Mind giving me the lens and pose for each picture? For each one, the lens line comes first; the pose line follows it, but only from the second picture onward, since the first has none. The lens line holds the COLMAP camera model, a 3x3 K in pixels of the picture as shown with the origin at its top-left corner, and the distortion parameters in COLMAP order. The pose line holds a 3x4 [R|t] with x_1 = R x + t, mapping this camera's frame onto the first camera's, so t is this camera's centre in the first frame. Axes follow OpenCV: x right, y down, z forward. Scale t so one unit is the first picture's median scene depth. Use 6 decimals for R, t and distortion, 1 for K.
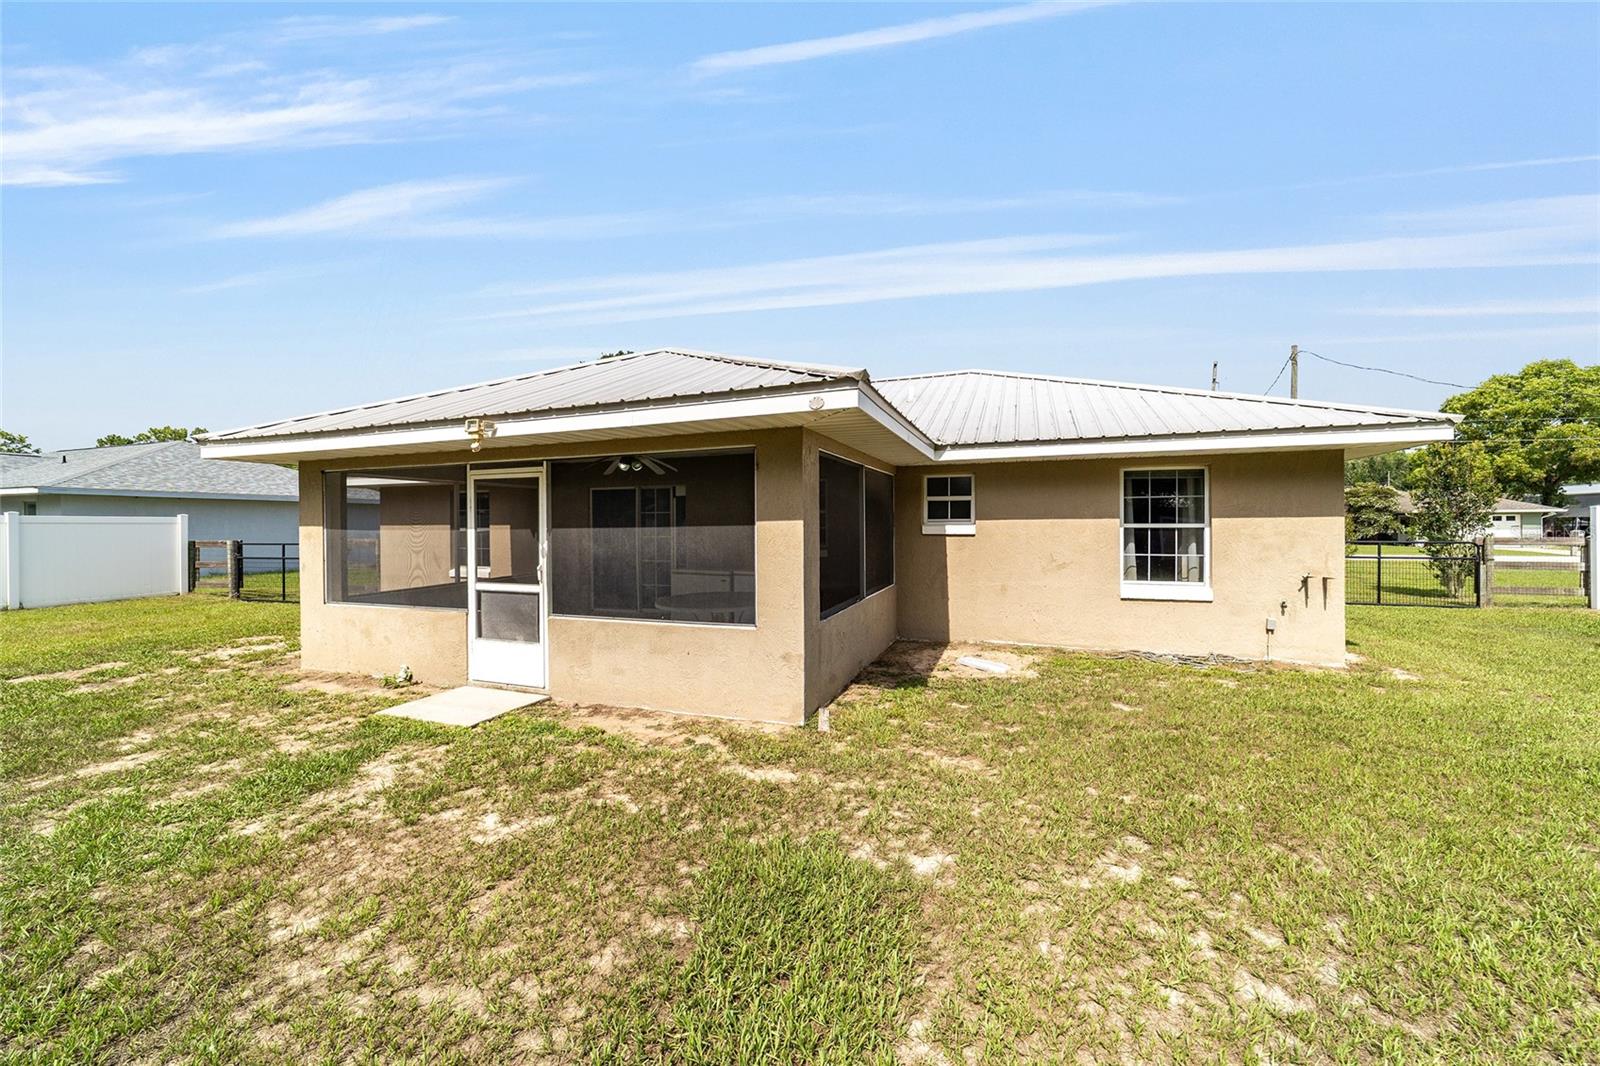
lens RADIAL K [[614.4, 0, 792.5], [0, 614.4, 527.0], [0, 0, 1]] dist [-0.017512, 0.007210]
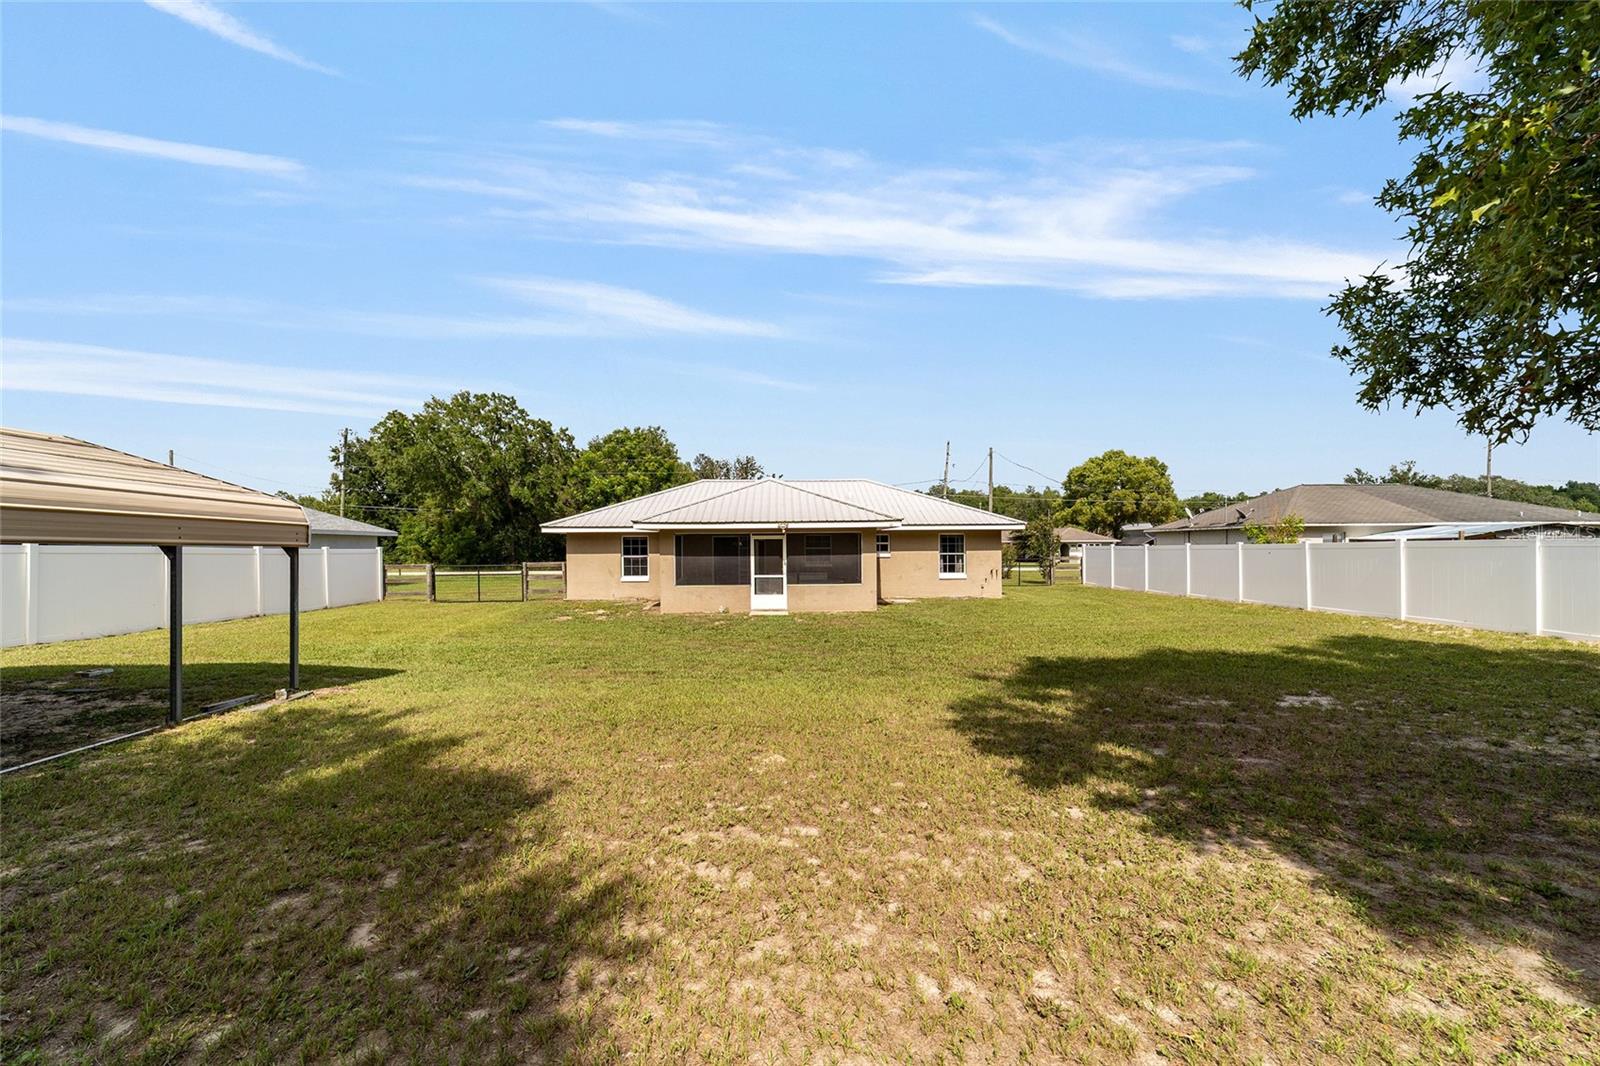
lens RADIAL K [[614.4, 0, 794.1], [0, 614.4, 545.2], [0, 0, 1]] dist [-0.017512, 0.007210]
pose [[0.929921, 0.000523, 0.367760, -1.391439], [0.003060, 0.999953, -0.009161, -0.021254], [-0.367747, 0.009644, 0.929876, -1.720738]]
